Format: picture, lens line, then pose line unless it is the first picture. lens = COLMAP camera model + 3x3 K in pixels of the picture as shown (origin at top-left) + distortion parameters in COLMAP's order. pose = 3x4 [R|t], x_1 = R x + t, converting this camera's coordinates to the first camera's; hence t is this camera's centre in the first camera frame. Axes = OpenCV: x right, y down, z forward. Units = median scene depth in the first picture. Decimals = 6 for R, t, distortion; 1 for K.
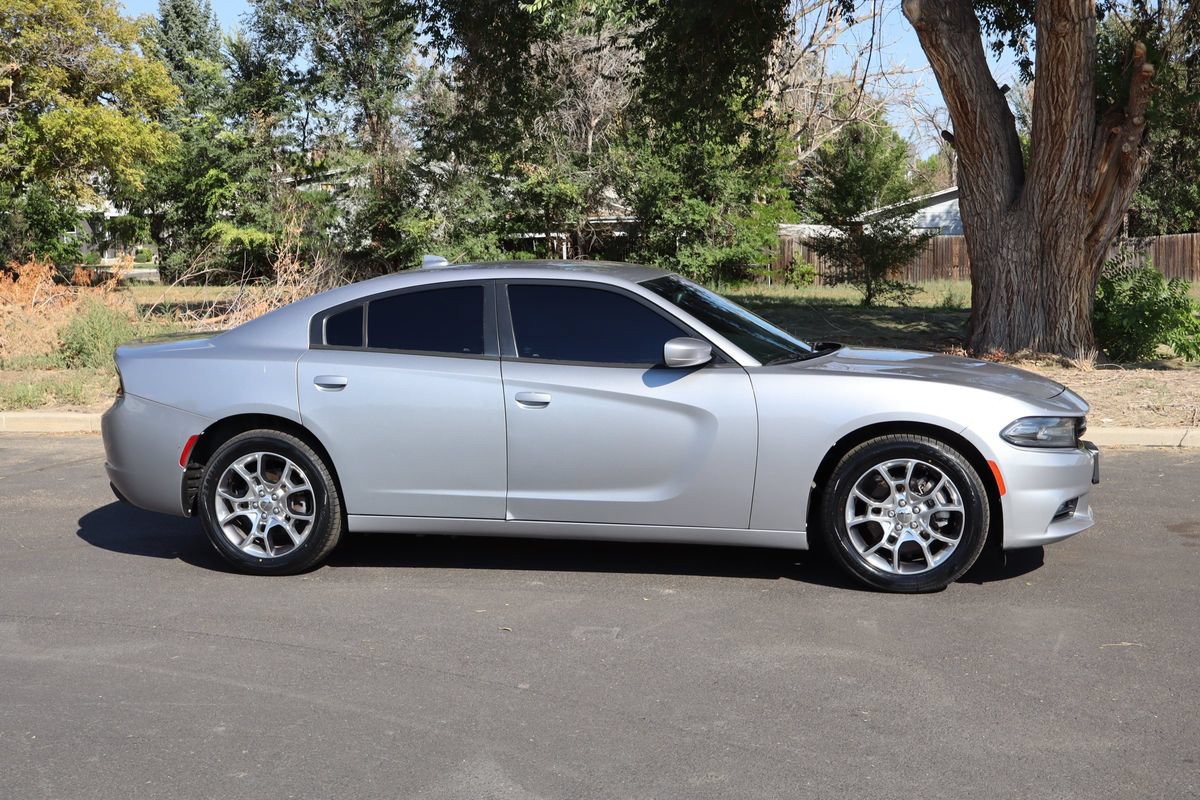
lens RADIAL K [[1503.2, 0, 600.0], [0, 1503.2, 400.0], [0, 0, 1]] dist [0.001609, -0.006636]
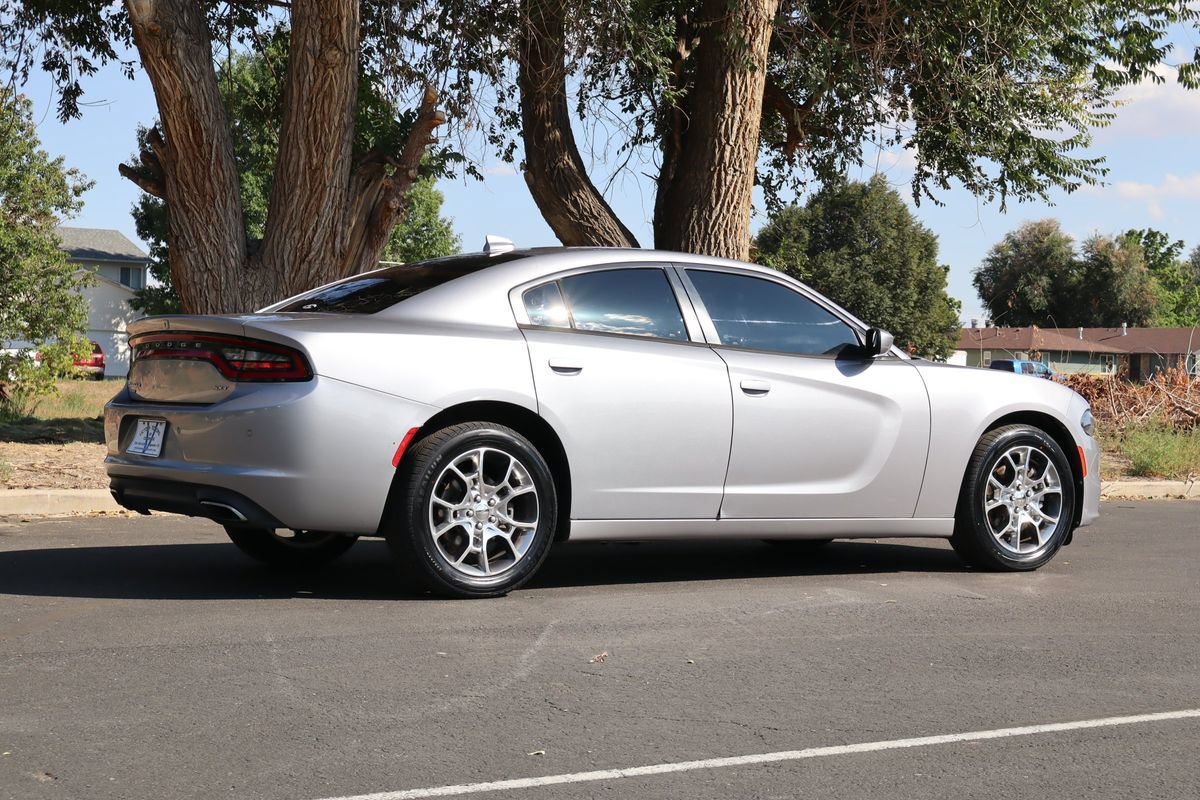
lens RADIAL K [[2203.4, 0, 623.7], [0, 2203.4, 399.5], [0, 0, 1]] dist [-0.003860, -0.029920]
pose [[0.686615, 0.024282, 0.726615, -0.474110], [0.044933, 0.996114, -0.075748, 0.046380], [-0.725631, 0.084659, 0.682856, 0.045832]]
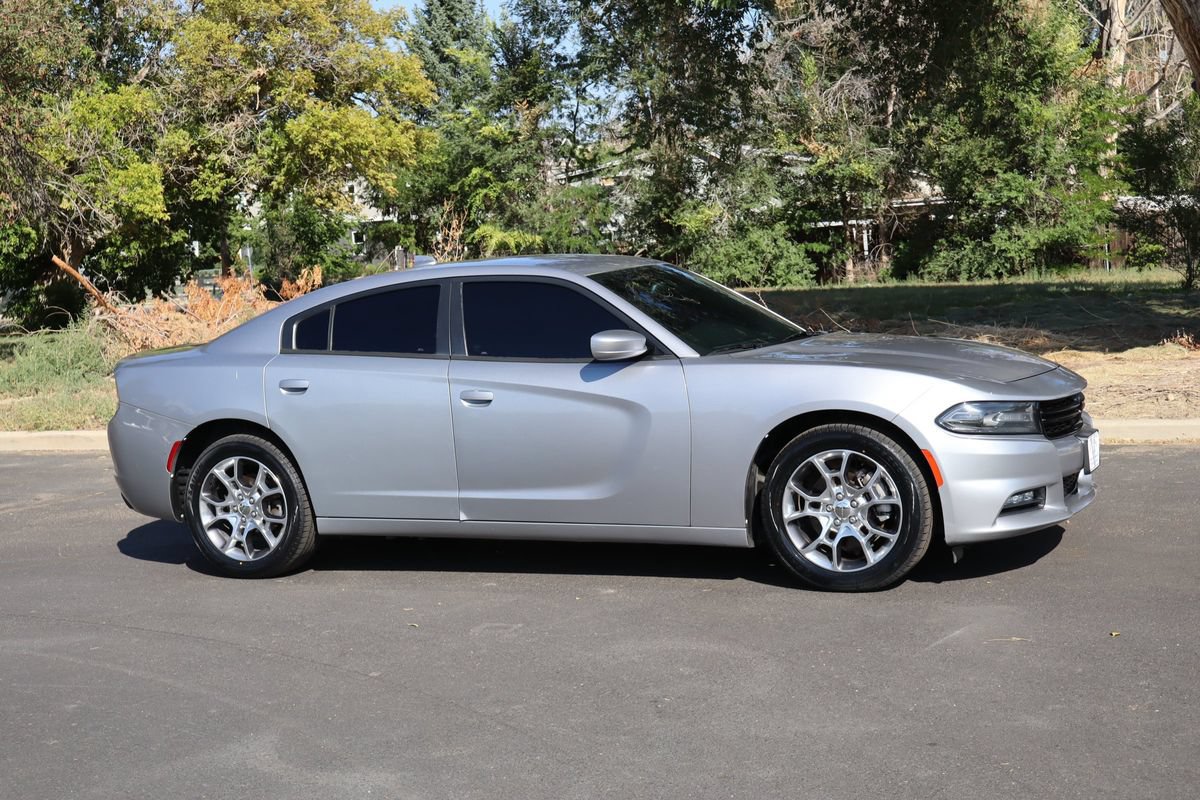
lens RADIAL K [[1726.5, 0, 600.0], [0, 1726.5, 400.0], [0, 0, 1]] dist [0.001909, 0.011870]
pose [[0.976333, -0.024836, -0.214842, 0.118097], [0.022805, 0.999669, -0.011925, 0.007098], [0.215067, 0.006744, 0.976576, -0.038403]]
